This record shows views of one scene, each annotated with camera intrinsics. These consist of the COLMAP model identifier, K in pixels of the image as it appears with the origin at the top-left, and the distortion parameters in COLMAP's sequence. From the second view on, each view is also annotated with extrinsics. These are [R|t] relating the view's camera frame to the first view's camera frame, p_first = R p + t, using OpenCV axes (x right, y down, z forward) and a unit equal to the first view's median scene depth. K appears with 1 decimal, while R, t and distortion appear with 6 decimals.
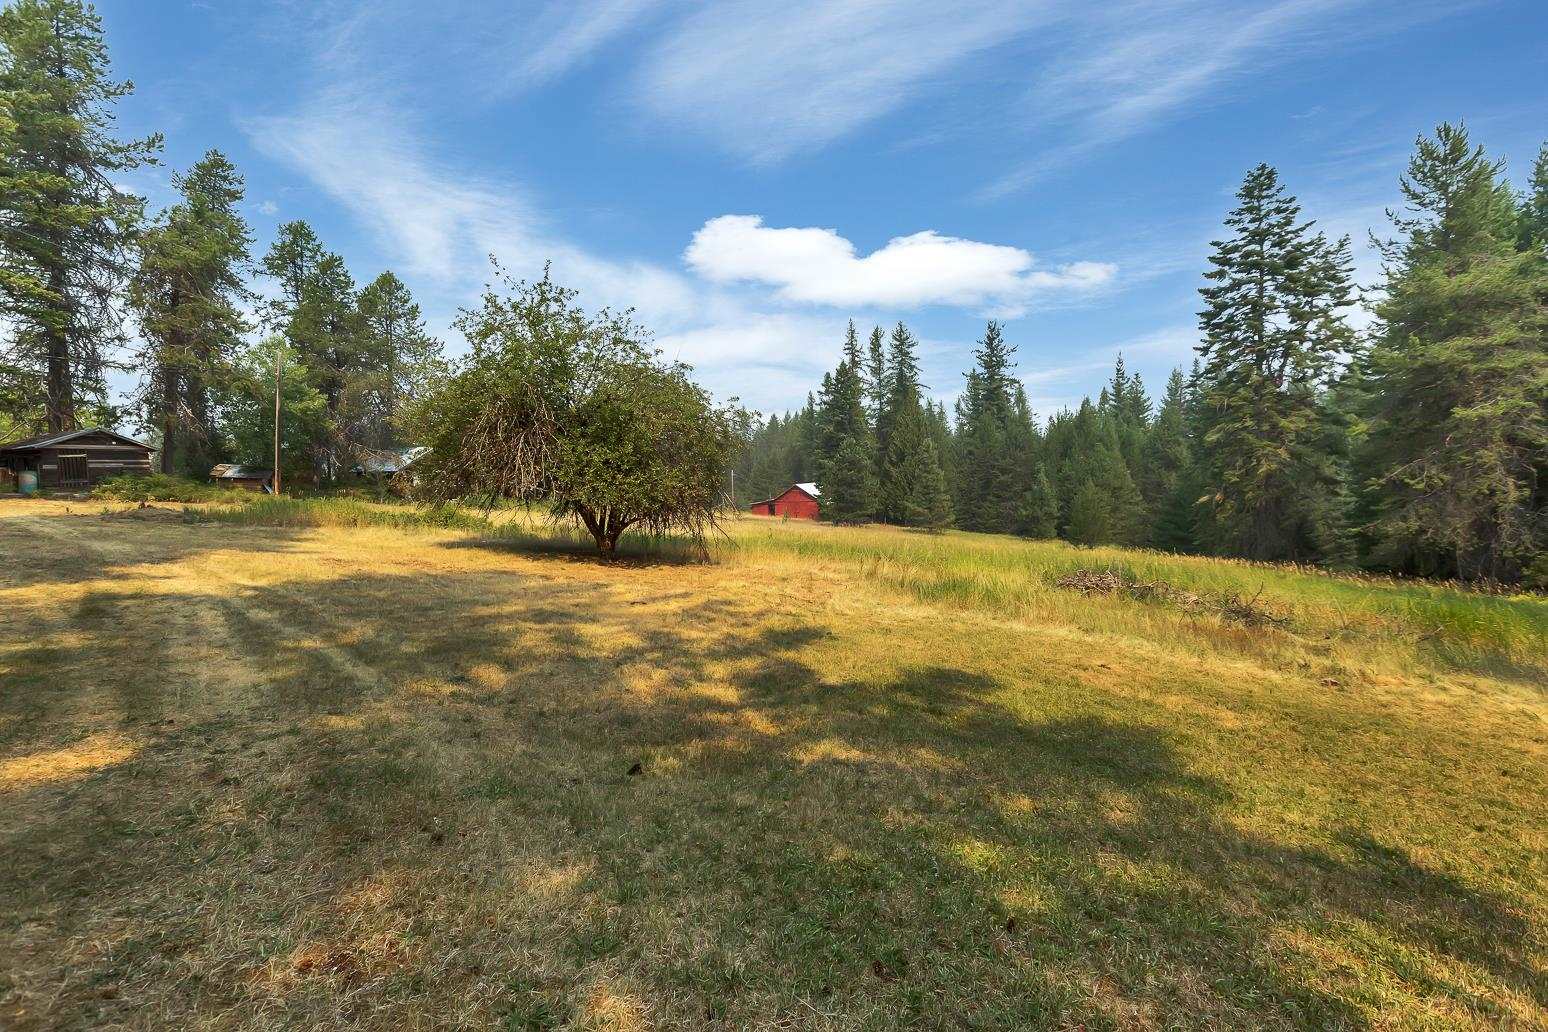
lens RADIAL K [[698.5, 0, 780.5], [0, 698.5, 511.3], [0, 0, 1]] dist [0.000520, 0.000138]
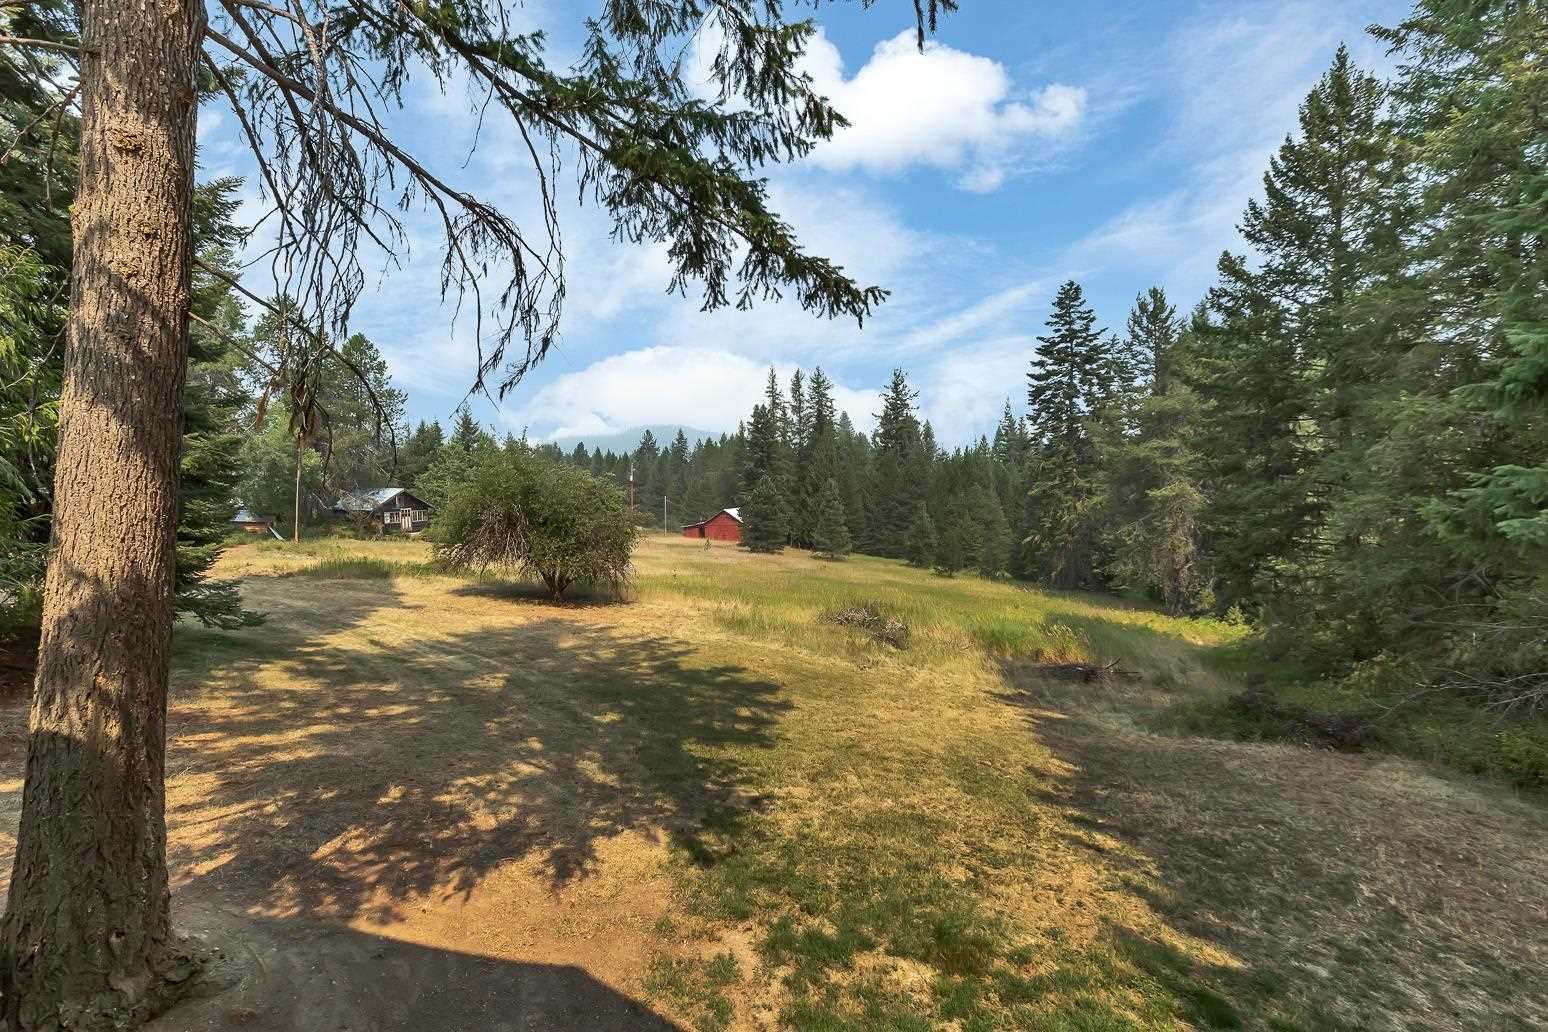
lens RADIAL K [[713.0, 0, 772.2], [0, 713.0, 513.8], [0, 0, 1]] dist [0.004034, 0.000664]
pose [[0.997891, 0.008377, 0.064370, 0.031754], [-0.007733, 0.999918, -0.010247, -0.027328], [-0.064450, 0.009728, 0.997874, -0.155678]]
